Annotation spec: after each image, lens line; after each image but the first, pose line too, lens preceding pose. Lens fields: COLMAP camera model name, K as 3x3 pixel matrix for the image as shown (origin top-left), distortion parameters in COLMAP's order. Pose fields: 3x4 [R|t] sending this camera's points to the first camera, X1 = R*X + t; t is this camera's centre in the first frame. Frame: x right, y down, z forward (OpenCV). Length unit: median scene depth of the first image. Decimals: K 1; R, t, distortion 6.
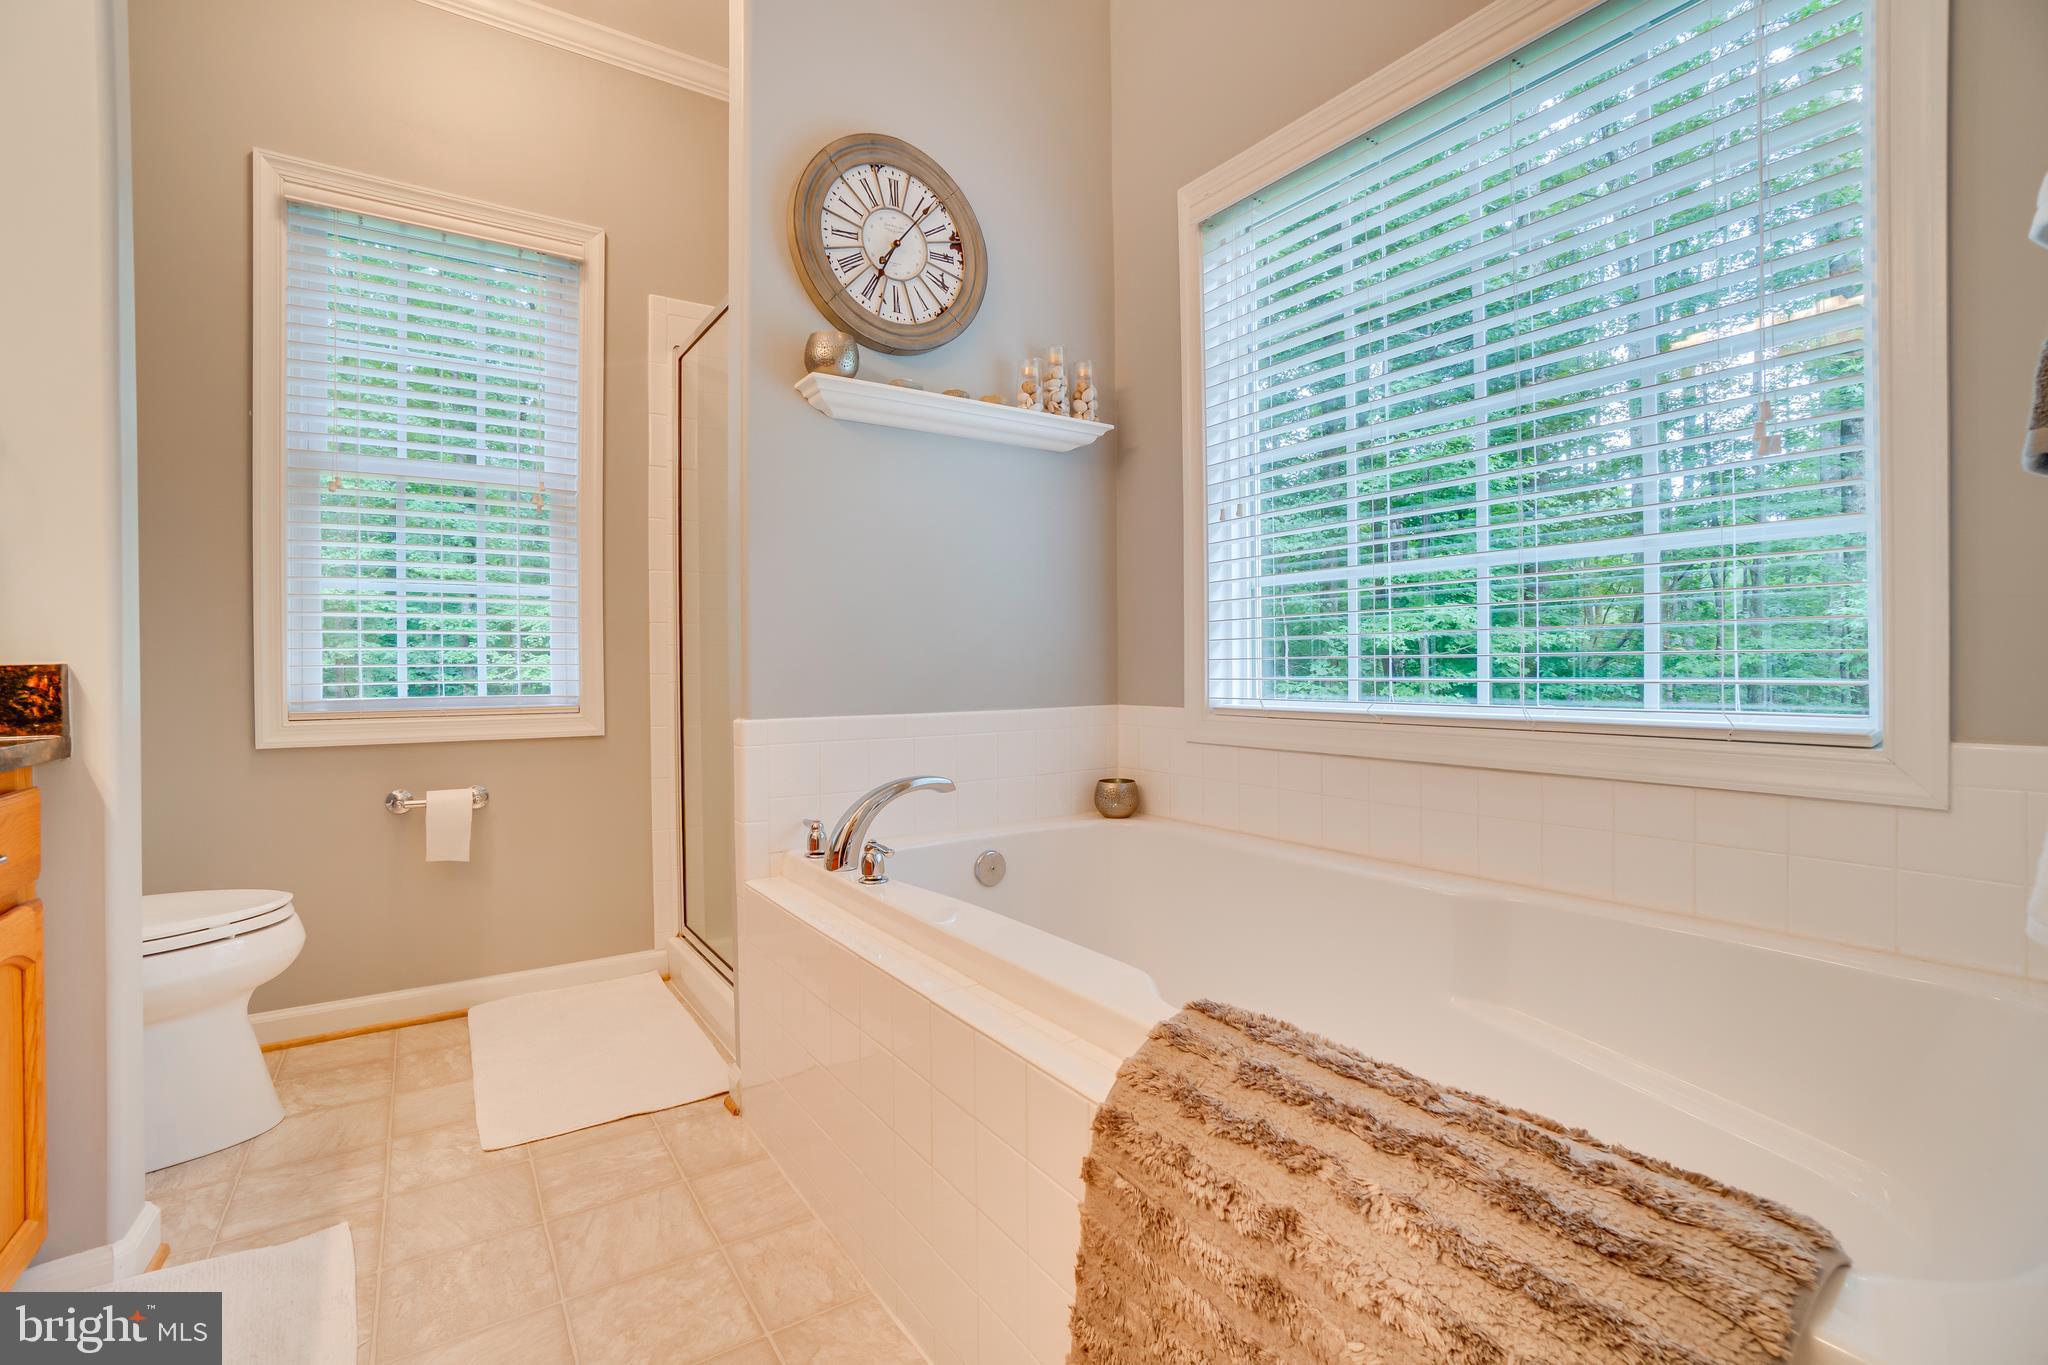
lens RADIAL K [[903.5, 0, 1032.7], [0, 903.5, 680.5], [0, 0, 1]] dist [-0.064026, 0.022481]
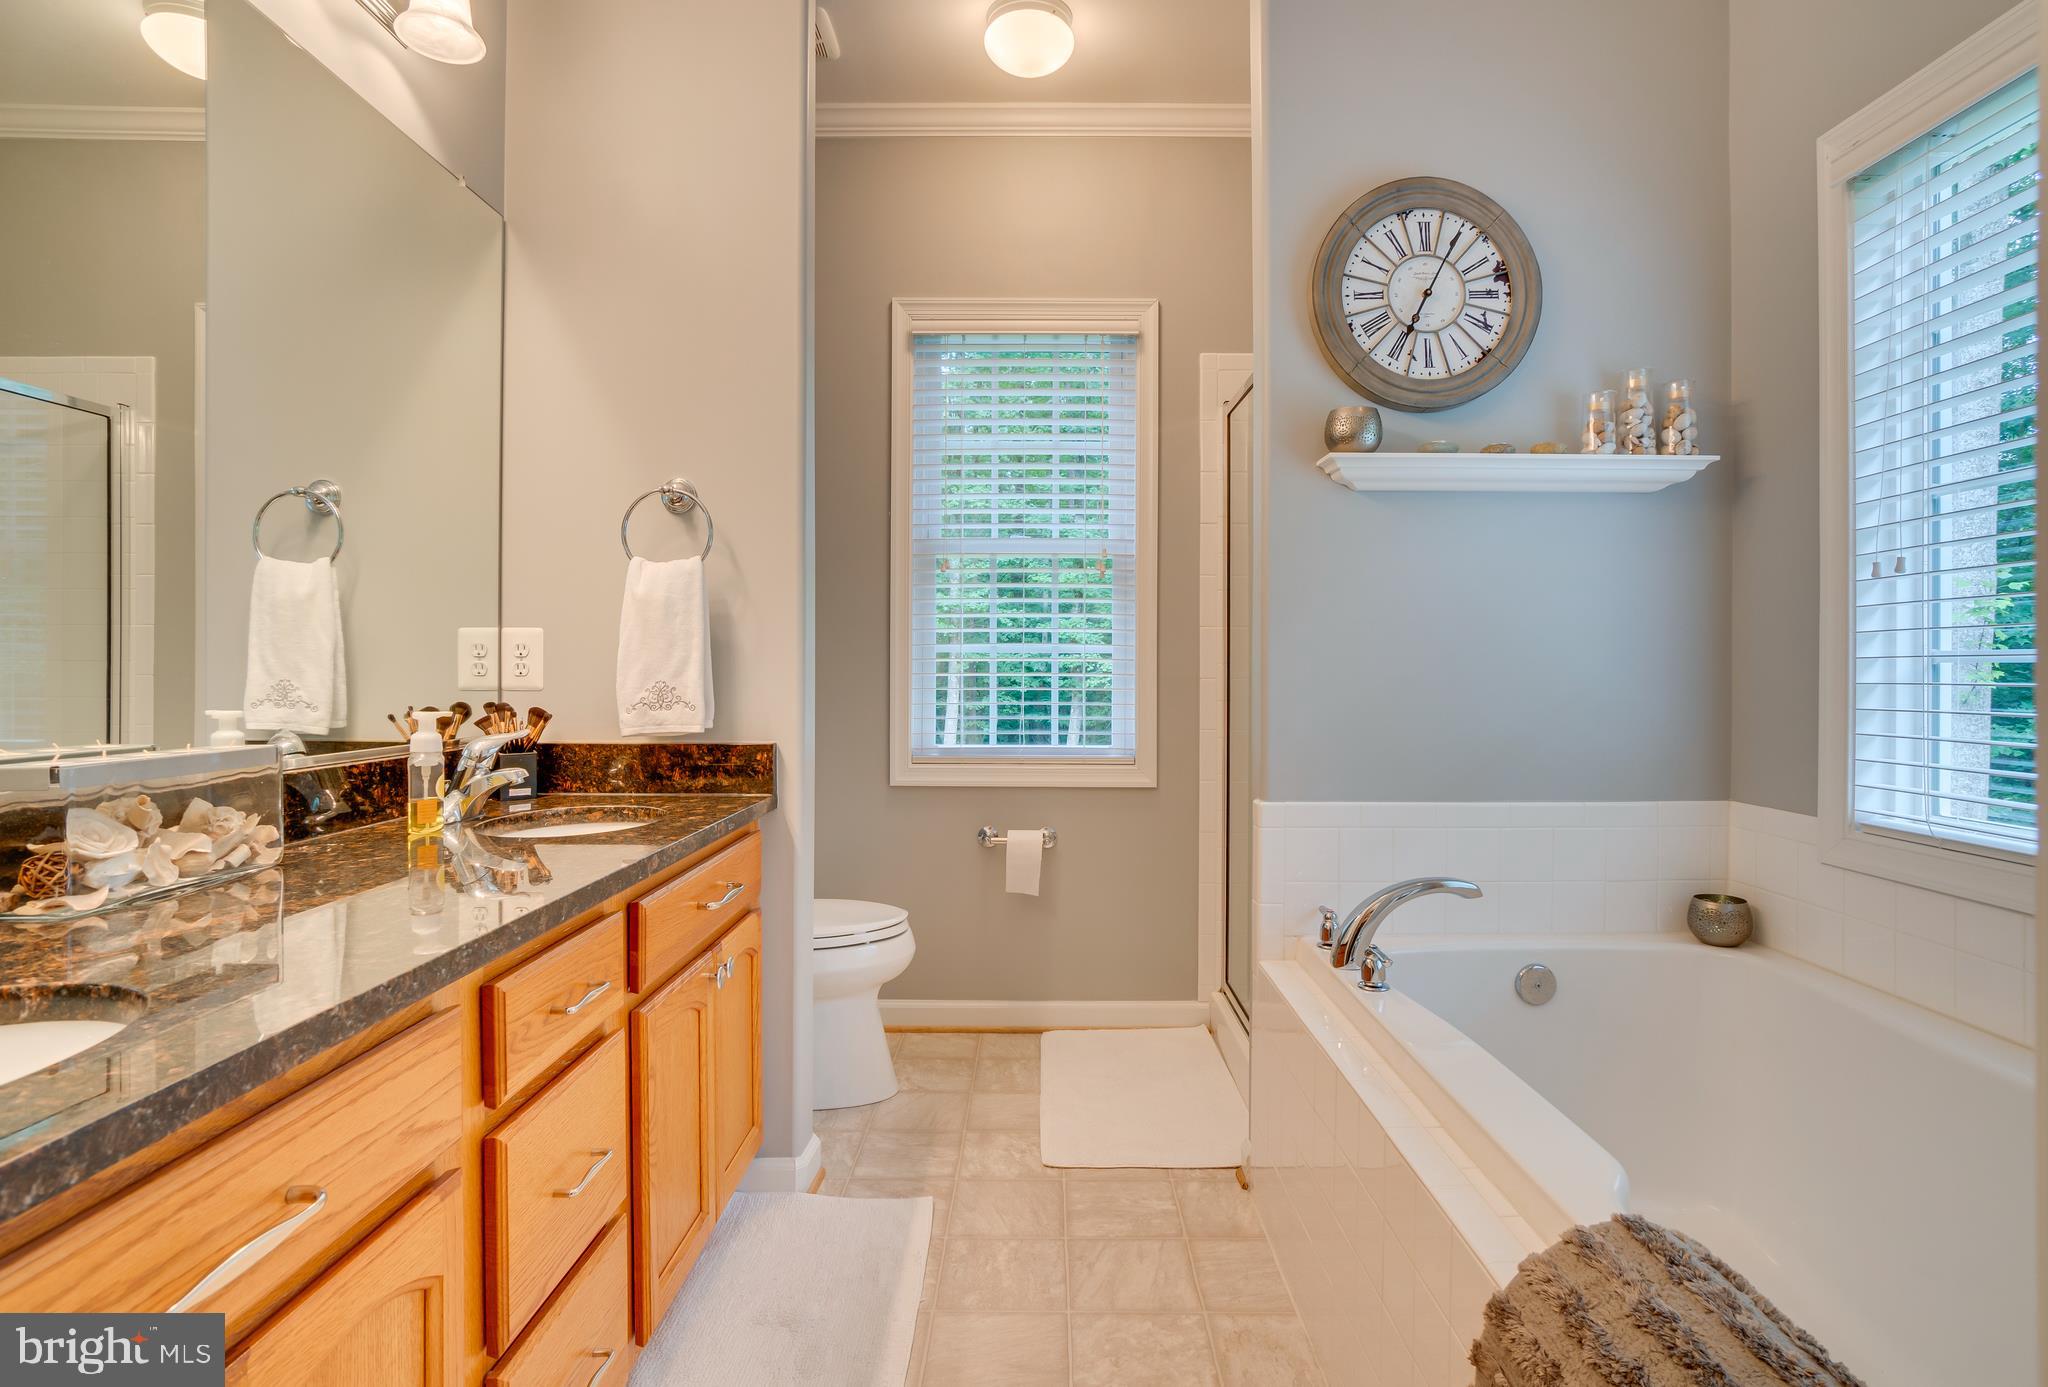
lens RADIAL K [[1045.8, 0, 1044.5], [0, 1045.8, 684.5], [0, 0, 1]] dist [-0.050900, 0.025565]
pose [[0.822722, 0.018898, -0.568129, 0.138006], [-0.017283, 0.999817, 0.008229, -0.091534], [0.568181, 0.003048, 0.822898, -0.101723]]
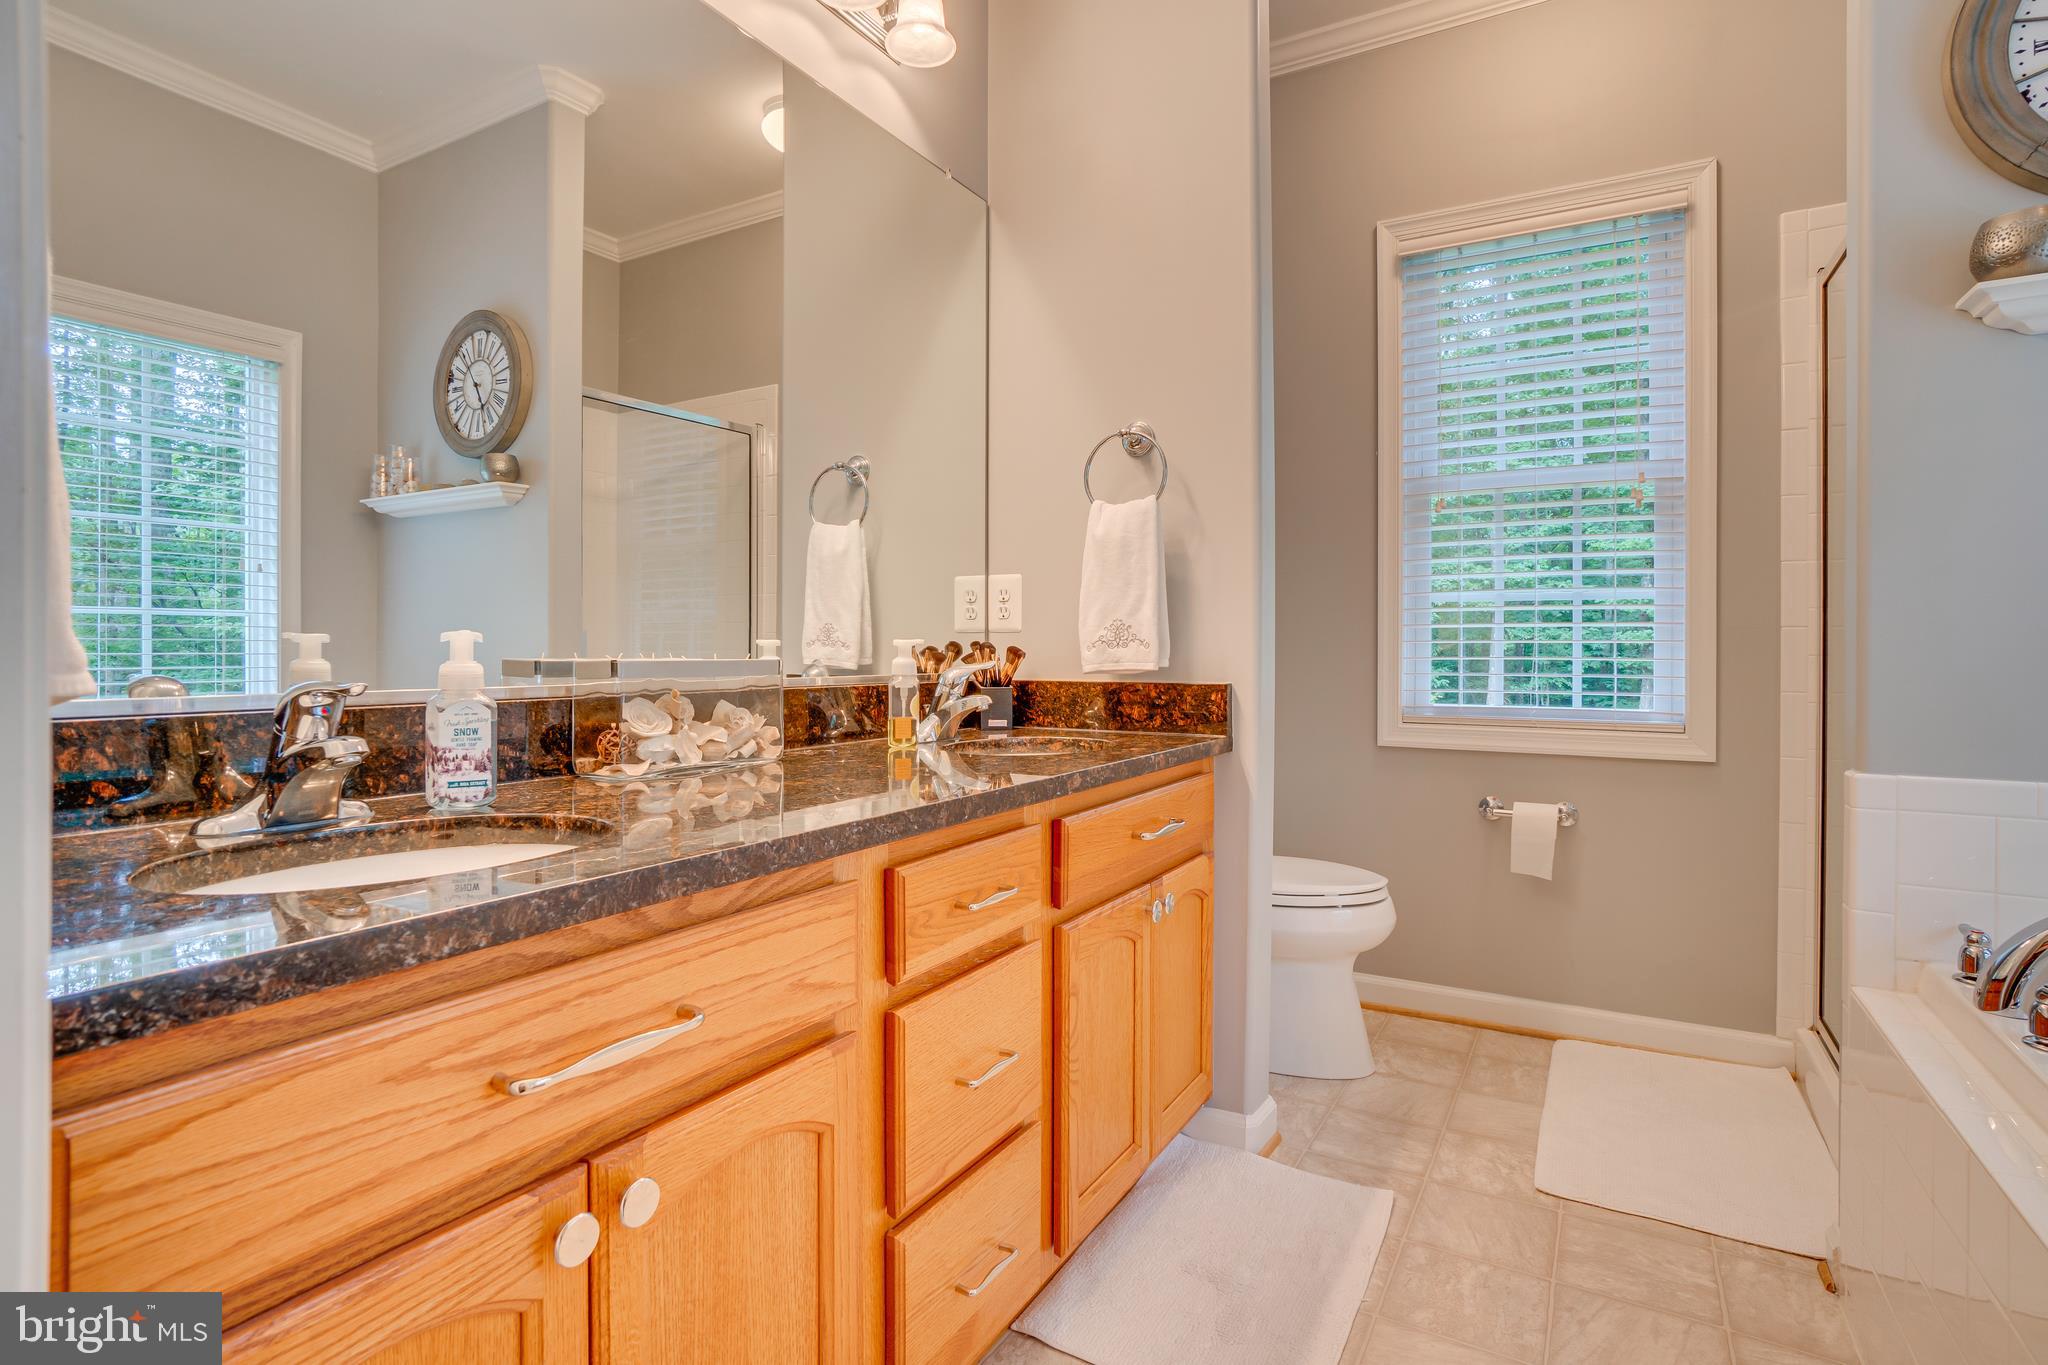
lens RADIAL K [[1024.7, 0, 1016.5], [0, 1024.7, 661.9], [0, 0, 1]] dist [-0.048620, 0.024677]
pose [[0.418708, 0.019902, -0.907903, 0.141845], [-0.017824, 0.999747, 0.013695, -0.047161], [0.907946, 0.010448, 0.418957, 0.005536]]
